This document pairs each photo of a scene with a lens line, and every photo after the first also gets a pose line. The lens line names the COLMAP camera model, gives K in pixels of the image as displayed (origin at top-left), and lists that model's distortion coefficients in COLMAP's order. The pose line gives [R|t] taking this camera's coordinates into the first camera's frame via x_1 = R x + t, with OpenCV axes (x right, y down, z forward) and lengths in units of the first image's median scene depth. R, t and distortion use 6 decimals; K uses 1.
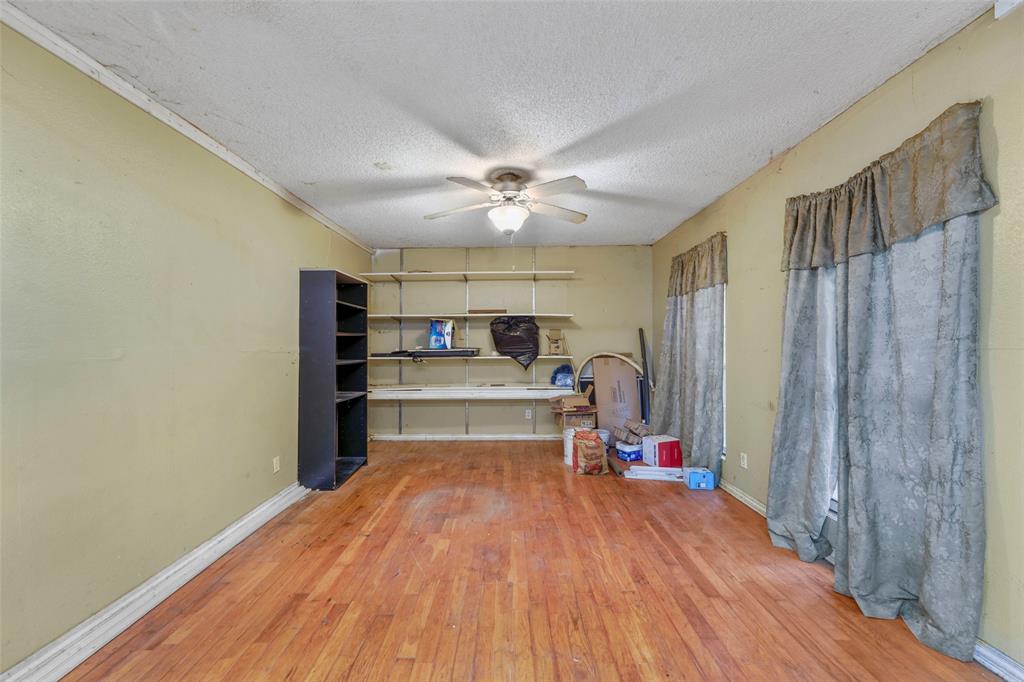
lens RADIAL K [[408.3, 0, 506.8], [0, 408.3, 340.8], [0, 0, 1]] dist [0.006551, -0.000863]
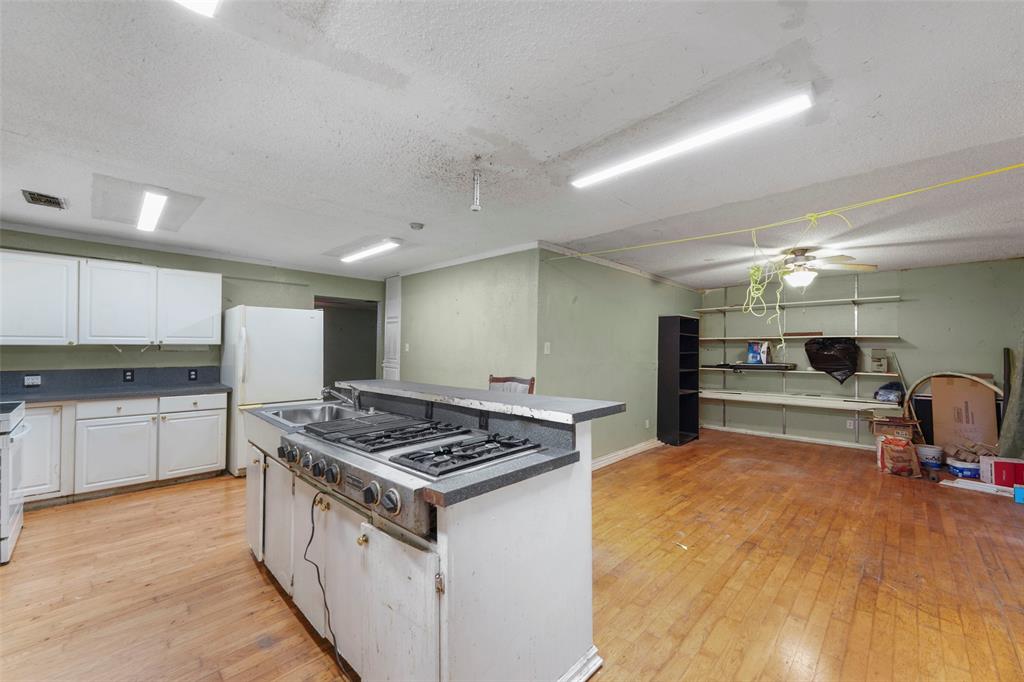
lens RADIAL K [[408.3, 0, 506.2], [0, 408.3, 343.5], [0, 0, 1]] dist [0.006551, -0.000863]
pose [[0.720473, -0.002186, -0.693480, 0.189959], [-0.009122, 0.999879, -0.012629, -0.023417], [0.693423, 0.015424, 0.720366, -0.573924]]
